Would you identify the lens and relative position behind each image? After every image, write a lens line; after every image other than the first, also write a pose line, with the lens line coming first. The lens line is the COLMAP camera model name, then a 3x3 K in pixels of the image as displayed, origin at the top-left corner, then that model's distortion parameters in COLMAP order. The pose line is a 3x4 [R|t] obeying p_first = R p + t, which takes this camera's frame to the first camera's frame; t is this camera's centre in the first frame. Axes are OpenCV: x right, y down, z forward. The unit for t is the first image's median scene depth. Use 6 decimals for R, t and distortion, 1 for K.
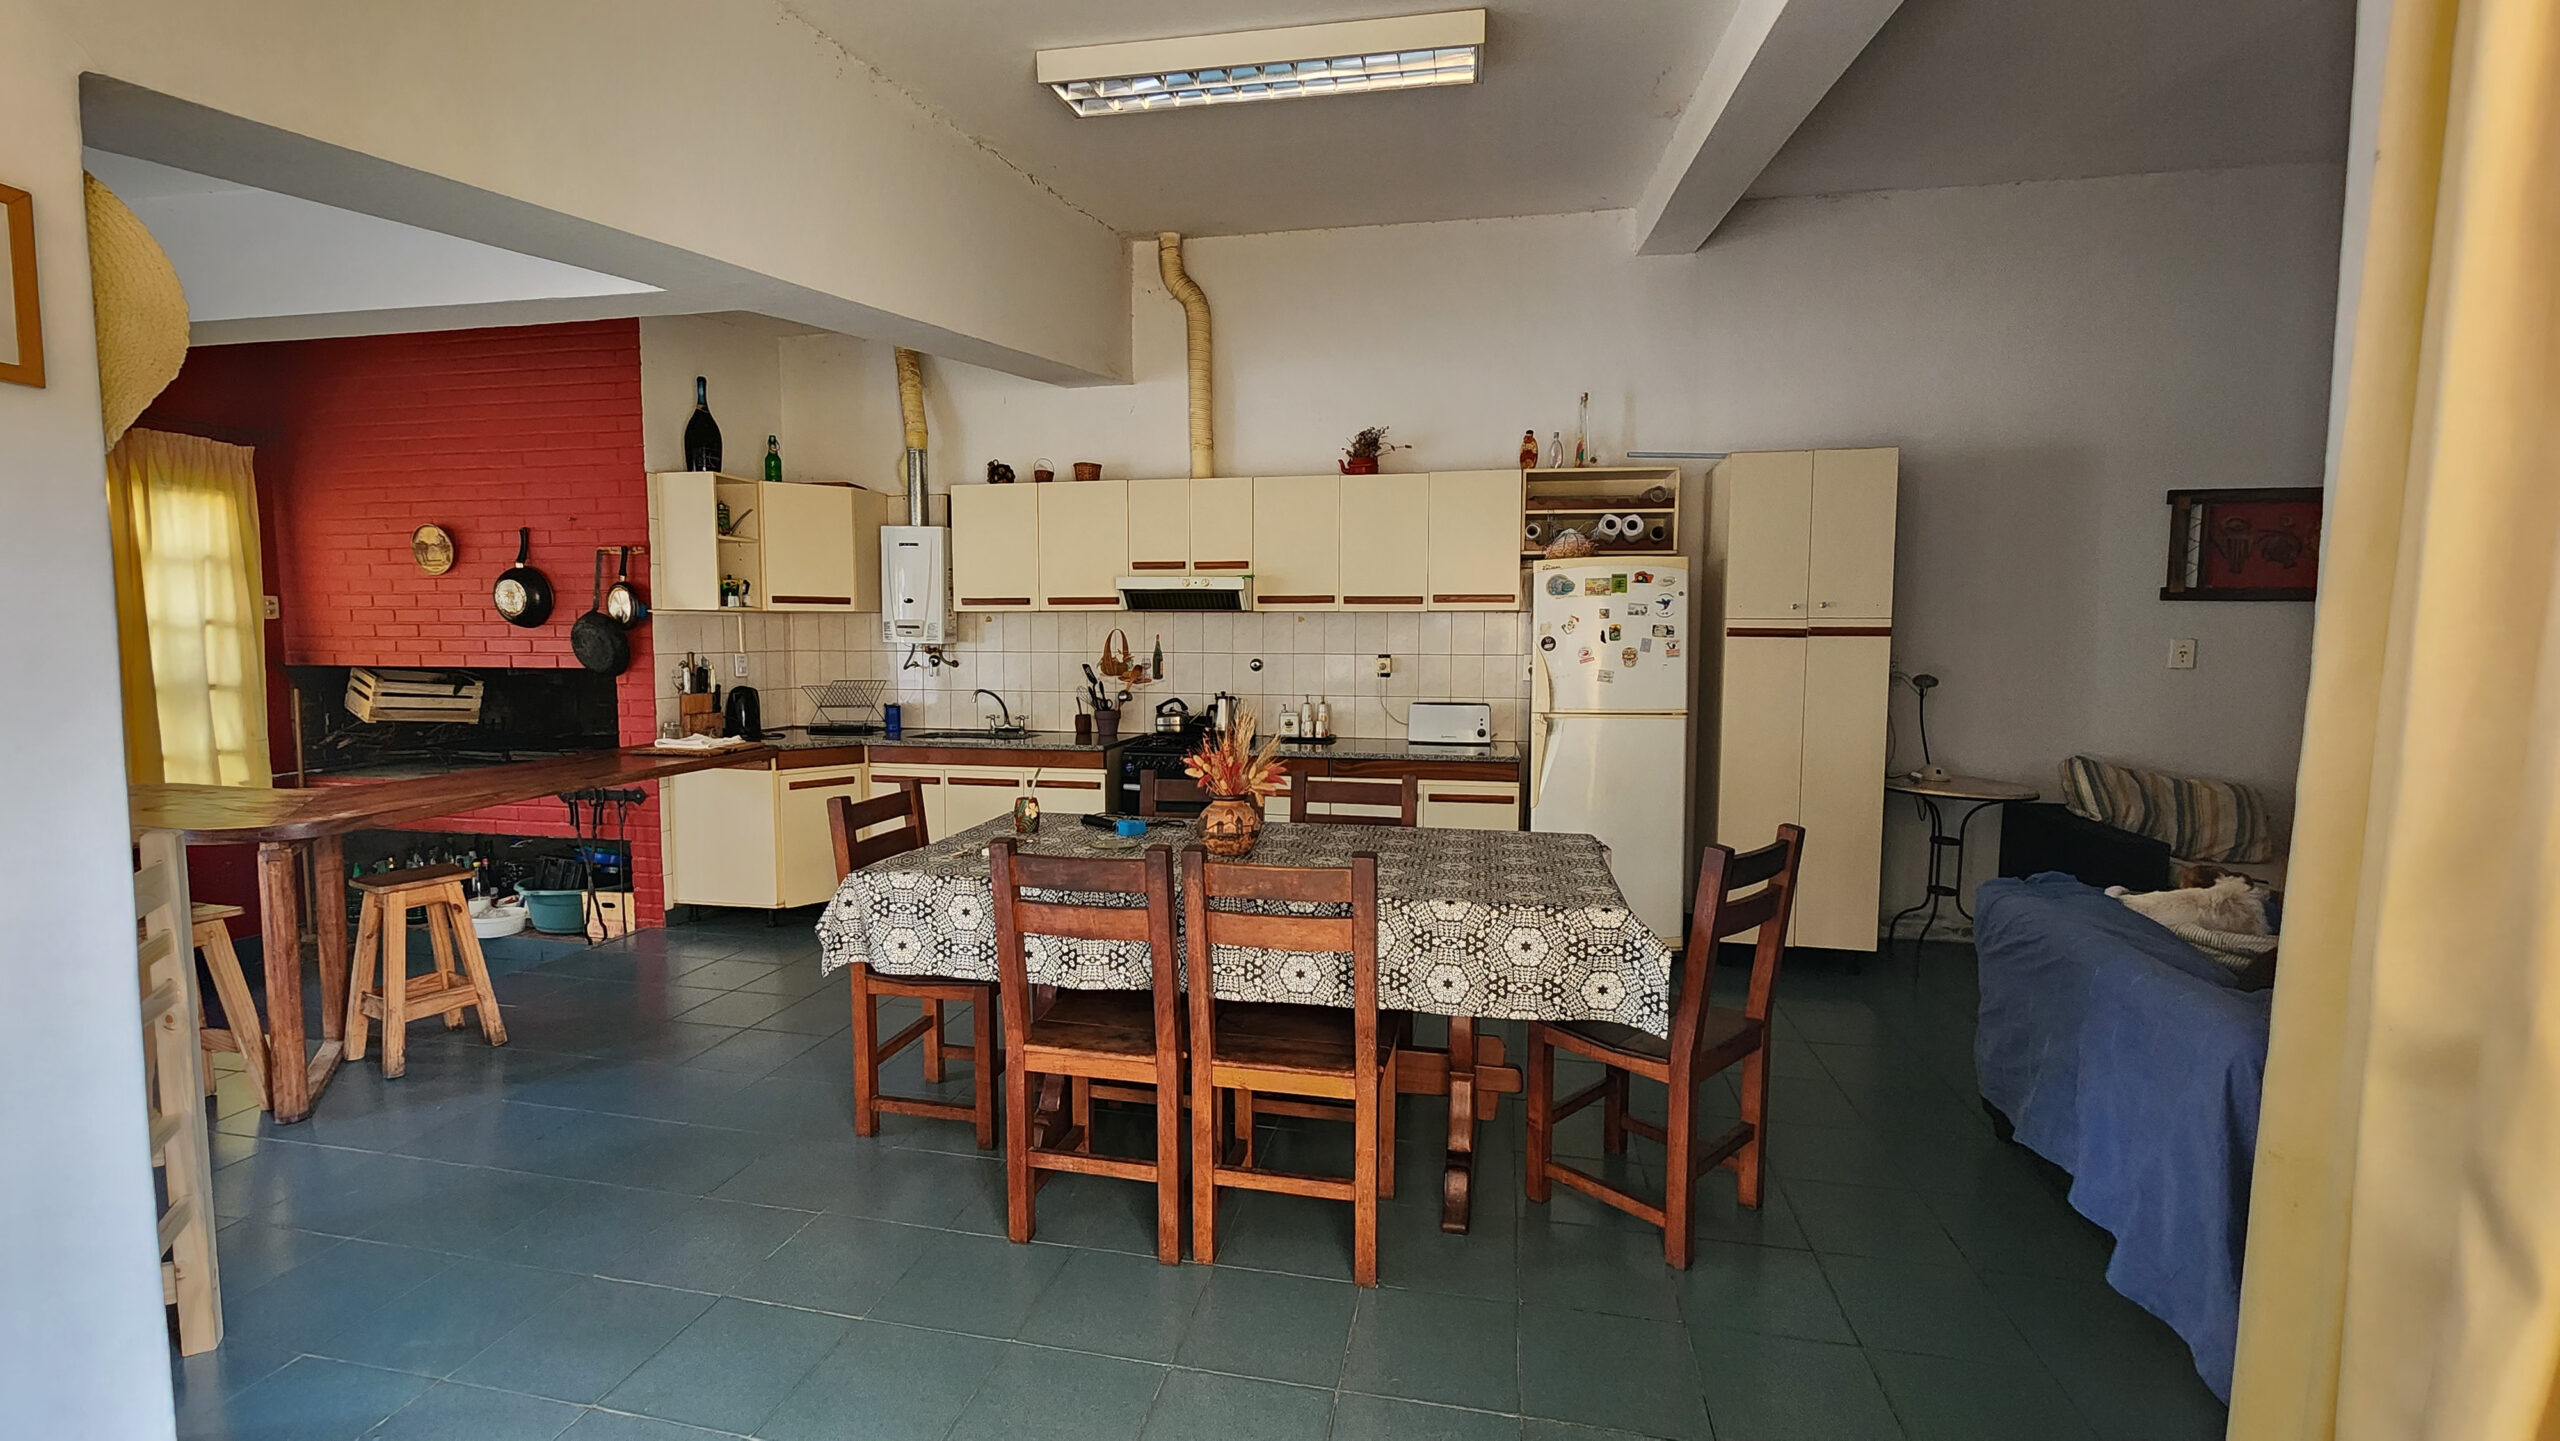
lens RADIAL K [[1067.6, 0, 1280.0], [0, 1067.6, 720.5], [0, 0, 1]] dist [0.008275, -0.000231]
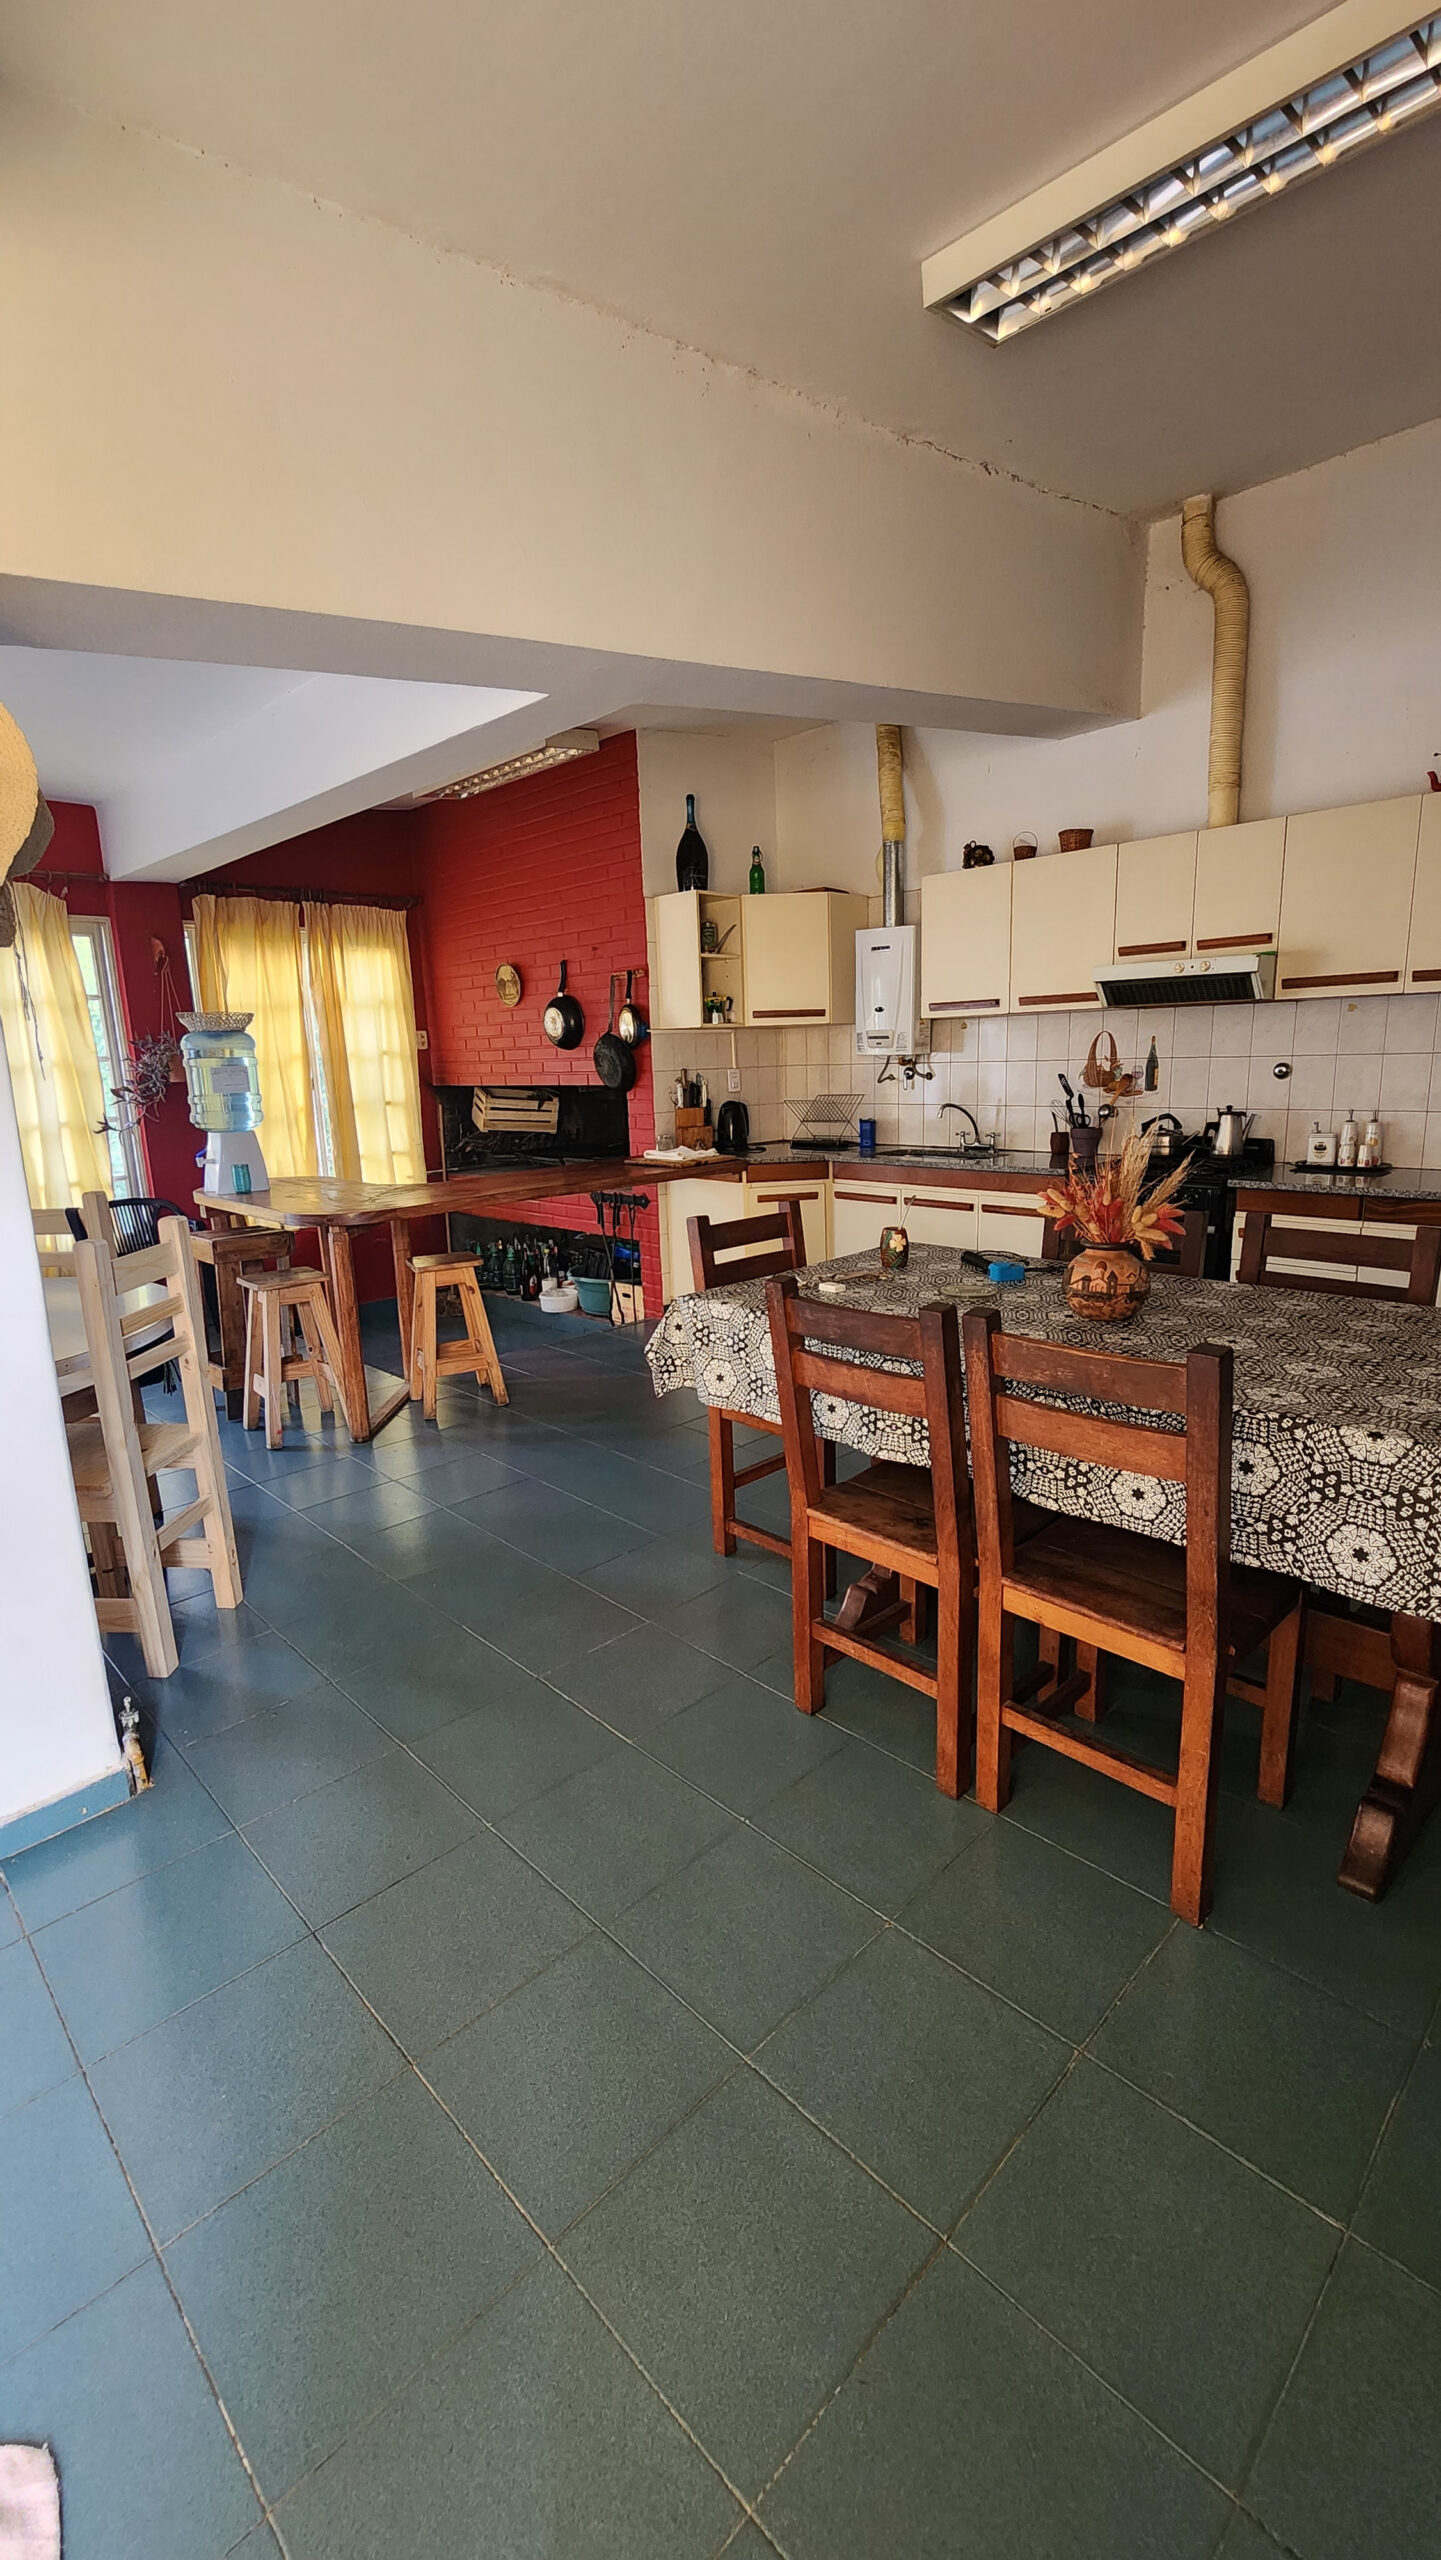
lens RADIAL K [[1067.6, 0, 720.5], [0, 1067.6, 1280.0], [0, 0, 1]] dist [0.008275, -0.000231]
pose [[0.831860, 0.088824, -0.547832, 0.083265], [-0.014402, 0.990232, 0.138684, -0.003554], [0.554799, -0.107476, 0.825013, 0.119718]]
